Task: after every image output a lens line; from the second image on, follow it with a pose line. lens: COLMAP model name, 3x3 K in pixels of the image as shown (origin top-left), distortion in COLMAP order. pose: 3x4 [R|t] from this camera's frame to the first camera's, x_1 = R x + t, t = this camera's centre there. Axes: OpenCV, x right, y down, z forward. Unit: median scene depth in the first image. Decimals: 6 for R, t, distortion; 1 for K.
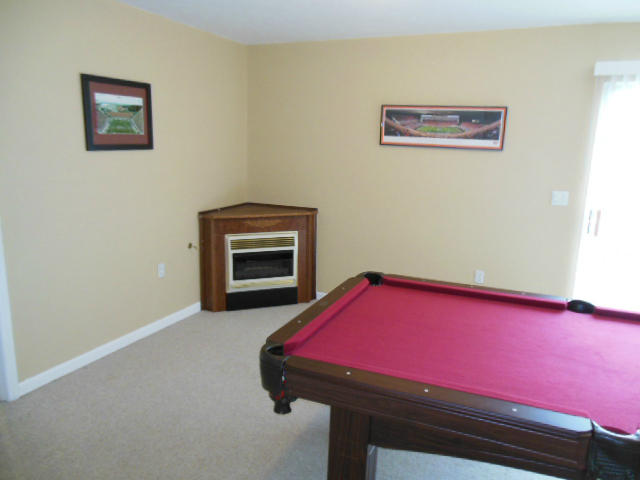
lens RADIAL K [[483.5, 0, 322.5], [0, 483.5, 242.5], [0, 0, 1]] dist [0.012151, 0.019908]
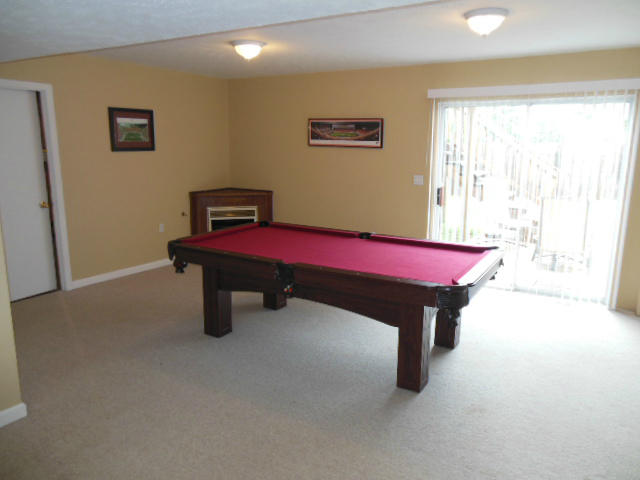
lens RADIAL K [[483.5, 0, 317.4], [0, 483.5, 238.0], [0, 0, 1]] dist [0.012151, 0.019908]
pose [[0.990261, 0.010742, -0.138807, 0.377005], [-0.013155, 0.999778, -0.016479, 0.108160], [0.138599, 0.018144, 0.990182, -0.469329]]
